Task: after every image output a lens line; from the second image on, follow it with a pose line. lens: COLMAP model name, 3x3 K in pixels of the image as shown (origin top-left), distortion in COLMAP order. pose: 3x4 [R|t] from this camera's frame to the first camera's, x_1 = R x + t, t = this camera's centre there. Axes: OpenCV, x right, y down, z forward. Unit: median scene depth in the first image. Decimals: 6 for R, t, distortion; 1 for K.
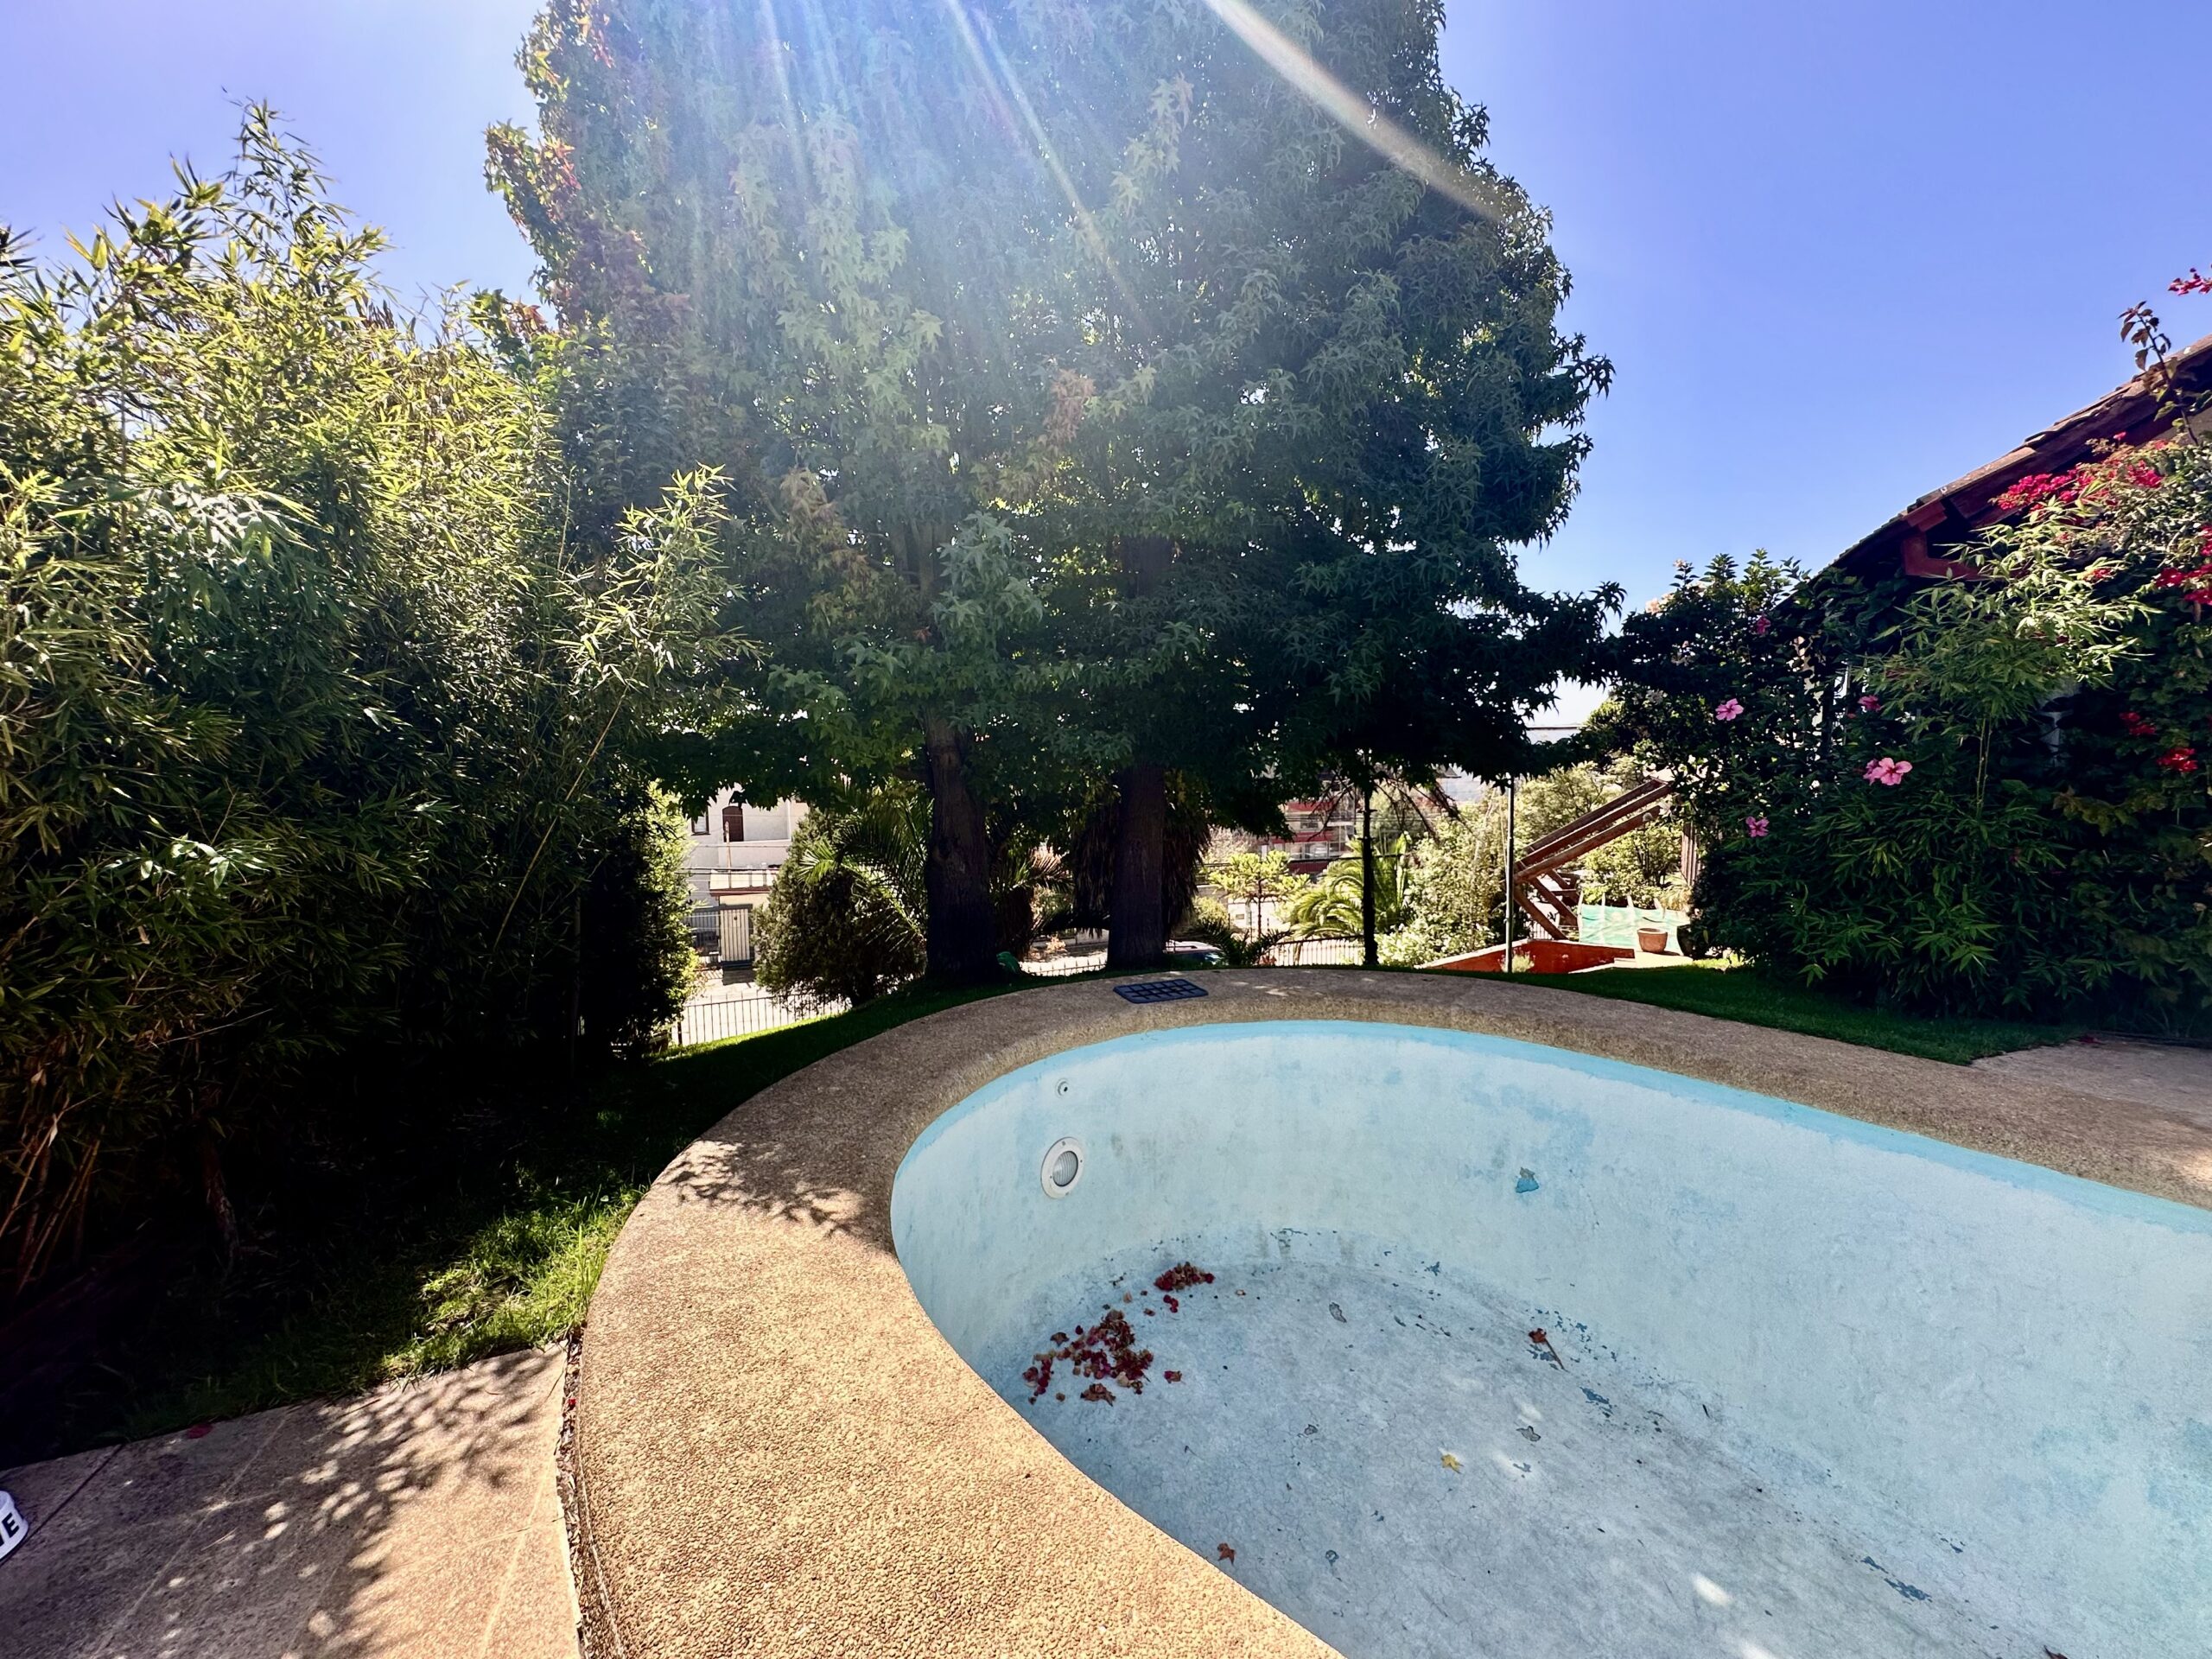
lens RADIAL K [[894.3, 0, 1106.0], [0, 894.3, 829.5], [0, 0, 1]] dist [-0.000586, 0.000316]
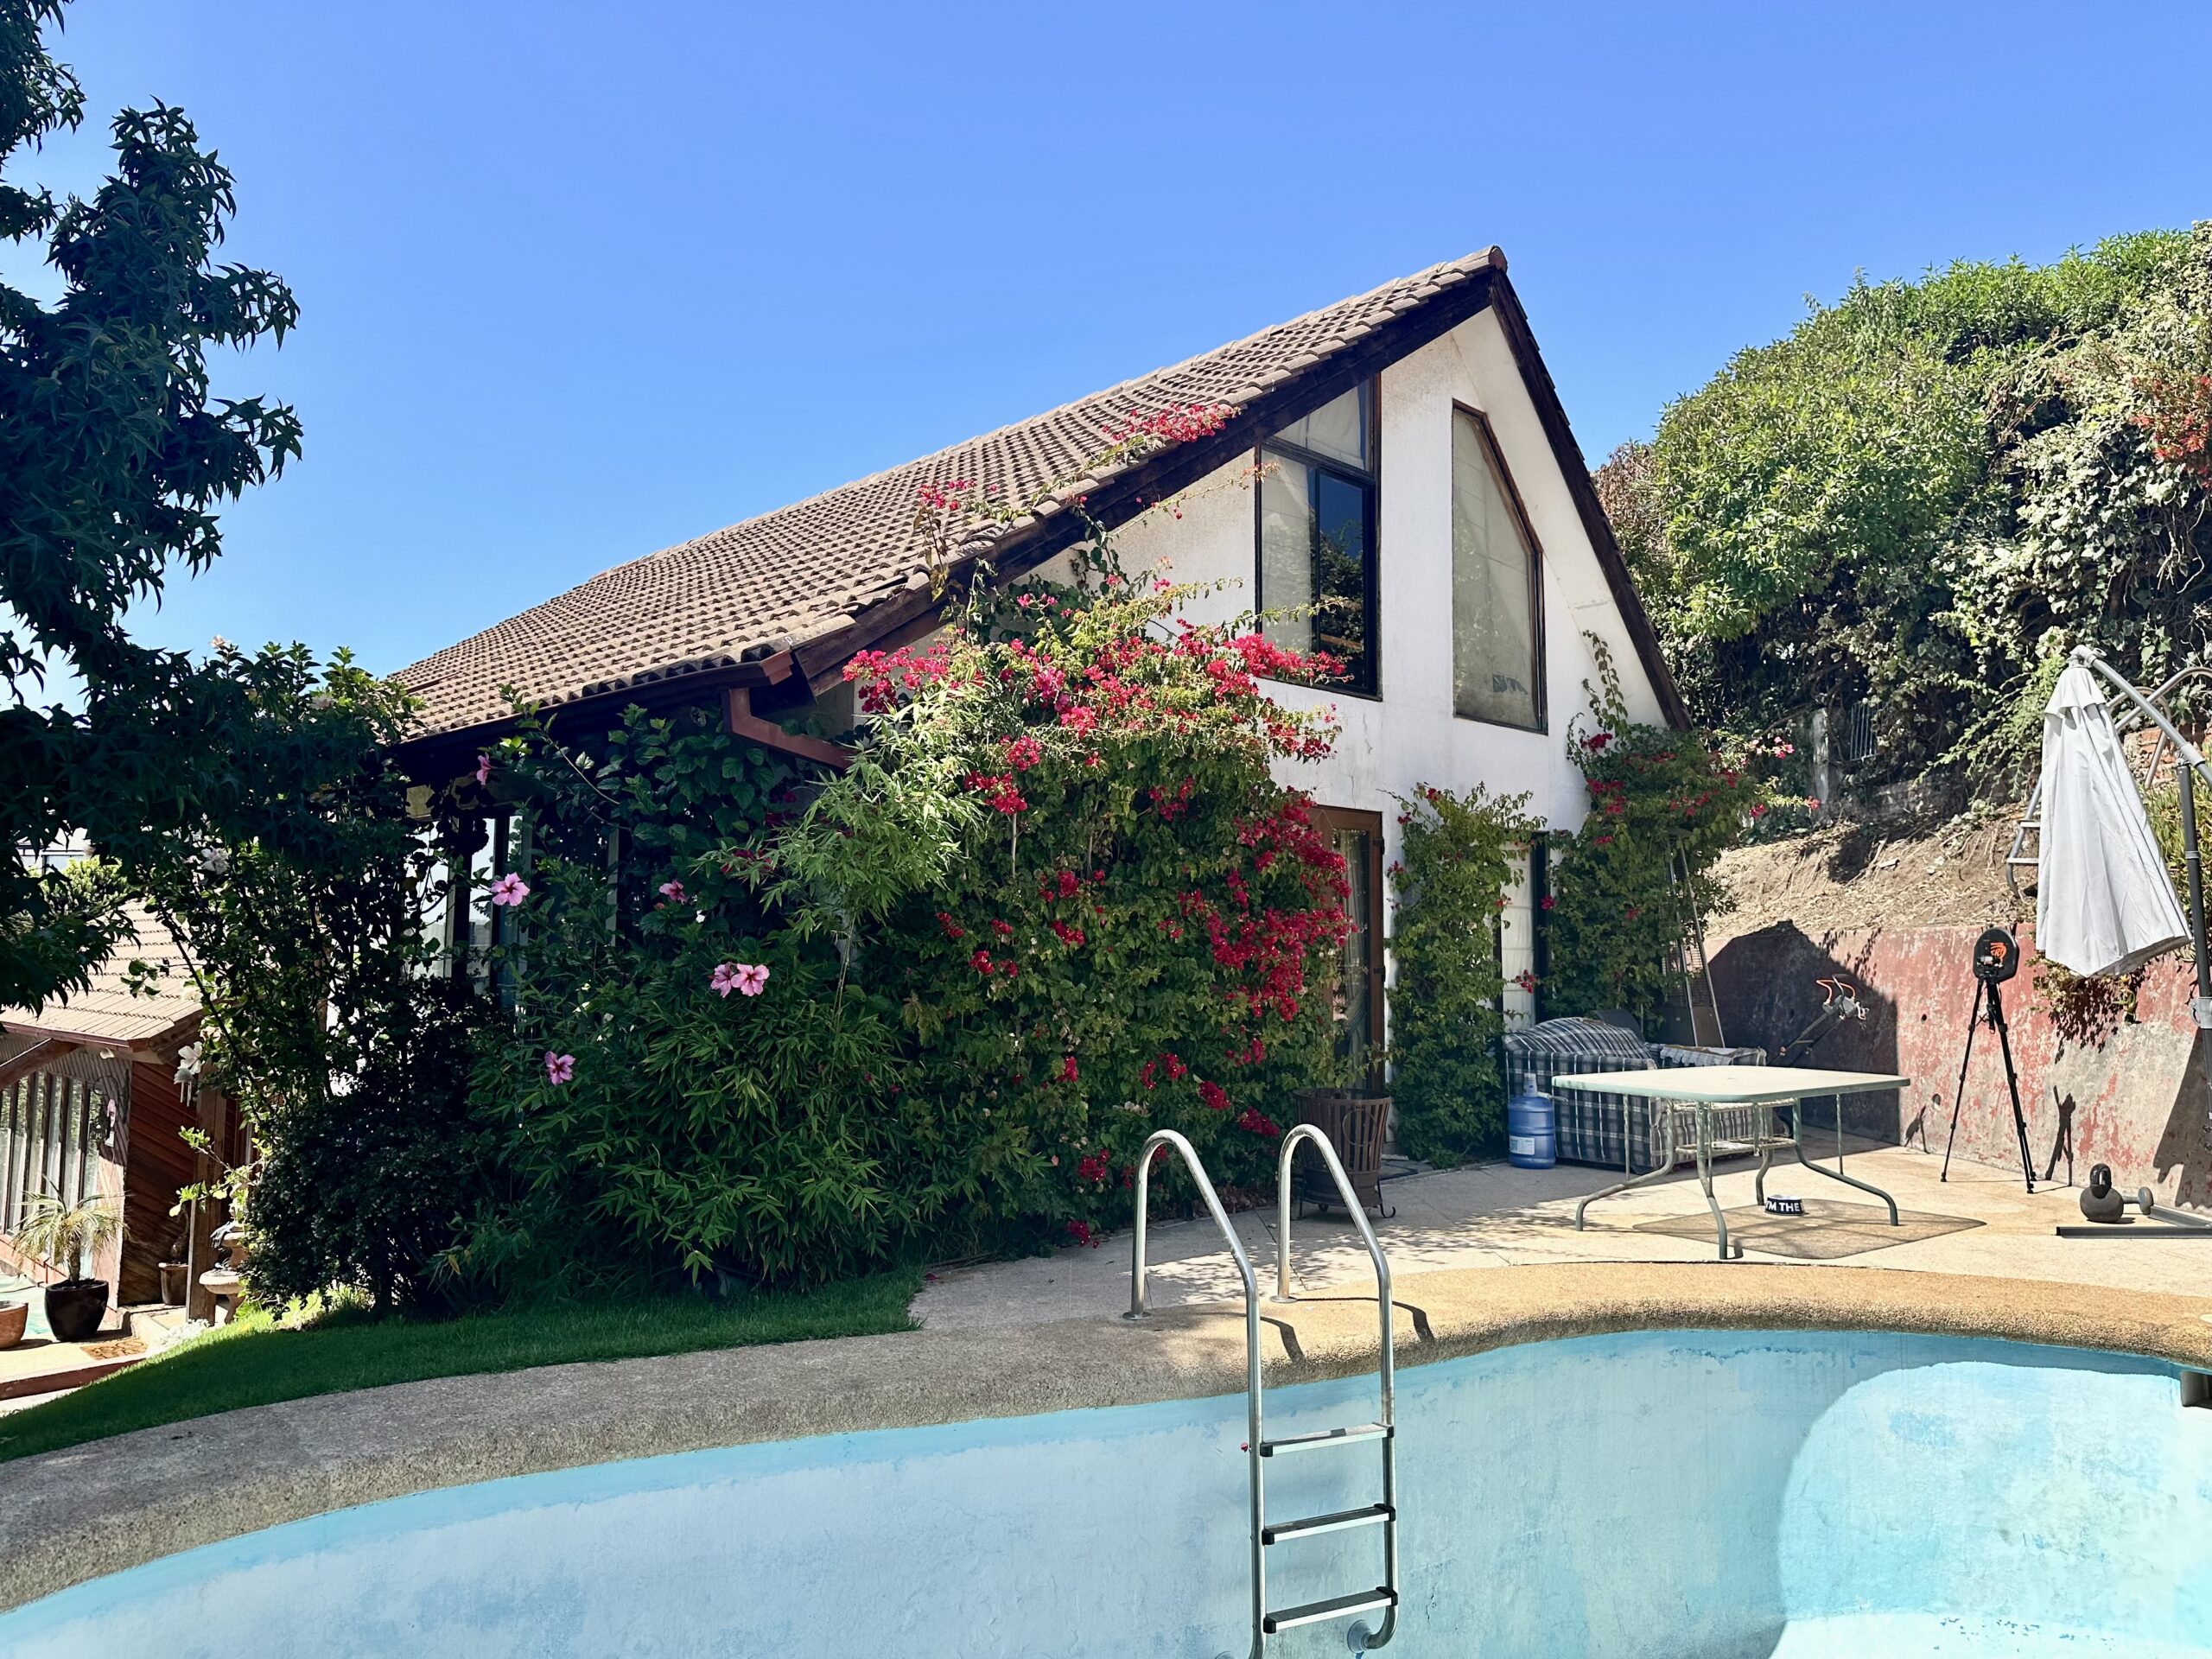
lens RADIAL K [[1556.7, 0, 1106.5], [0, 1556.7, 788.0], [0, 0, 1]] dist [-0.002298, -0.003025]
pose [[0.289136, 0.111982, 0.950716, -0.357219], [0.082449, 0.986531, -0.141275, -0.011727], [-0.953731, 0.119234, 0.276009, 0.328791]]
